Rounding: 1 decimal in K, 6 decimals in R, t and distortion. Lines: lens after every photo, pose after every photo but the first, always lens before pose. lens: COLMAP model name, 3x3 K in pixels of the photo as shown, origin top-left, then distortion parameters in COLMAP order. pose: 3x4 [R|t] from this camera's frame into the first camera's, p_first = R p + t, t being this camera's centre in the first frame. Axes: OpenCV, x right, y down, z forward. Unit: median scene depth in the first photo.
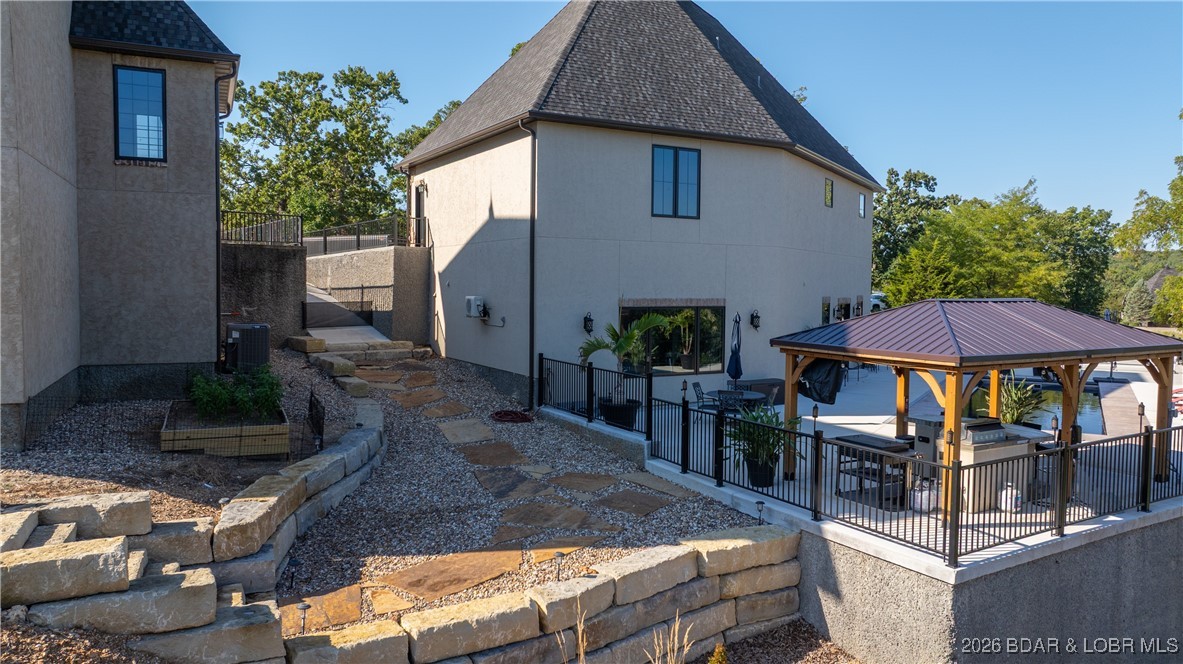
lens RADIAL K [[830.4, 0, 598.1], [0, 830.4, 328.9], [0, 0, 1]] dist [-0.012740, -0.007087]
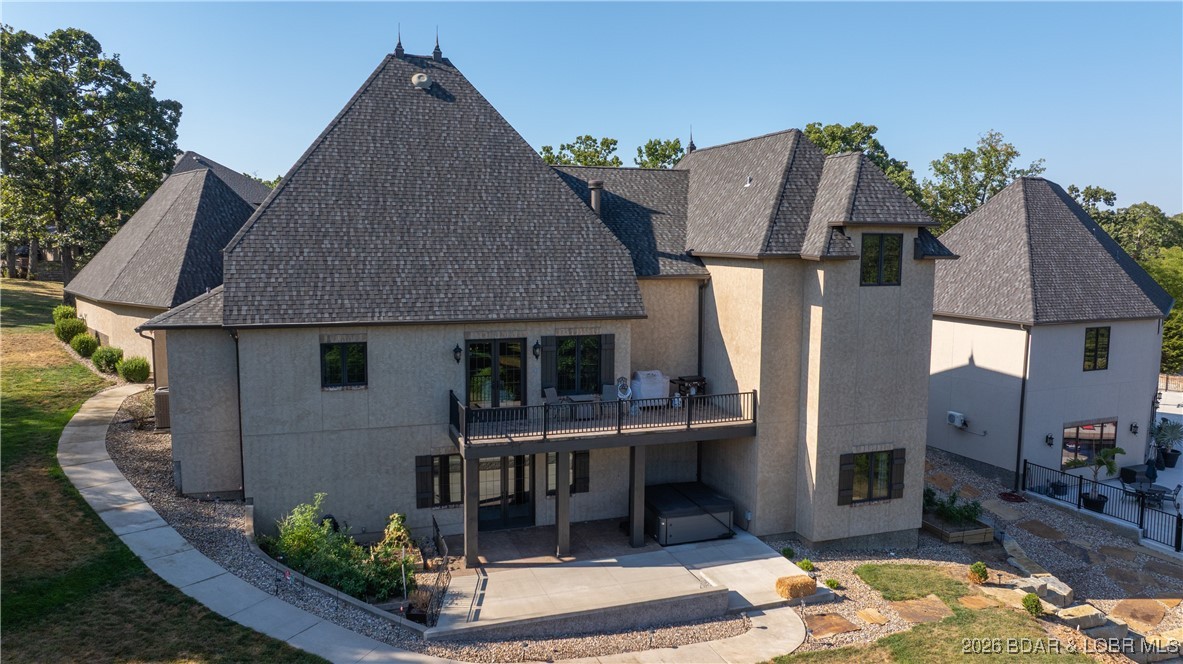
lens RADIAL K [[823.5, 0, 591.5], [0, 823.5, 332.0], [0, 0, 1]] dist [0.000968, 0.002918]
pose [[0.994139, 0.007936, -0.107815, -0.673537], [-0.001476, 0.998205, 0.059873, -0.288575], [0.108096, -0.059363, 0.992366, -0.655843]]
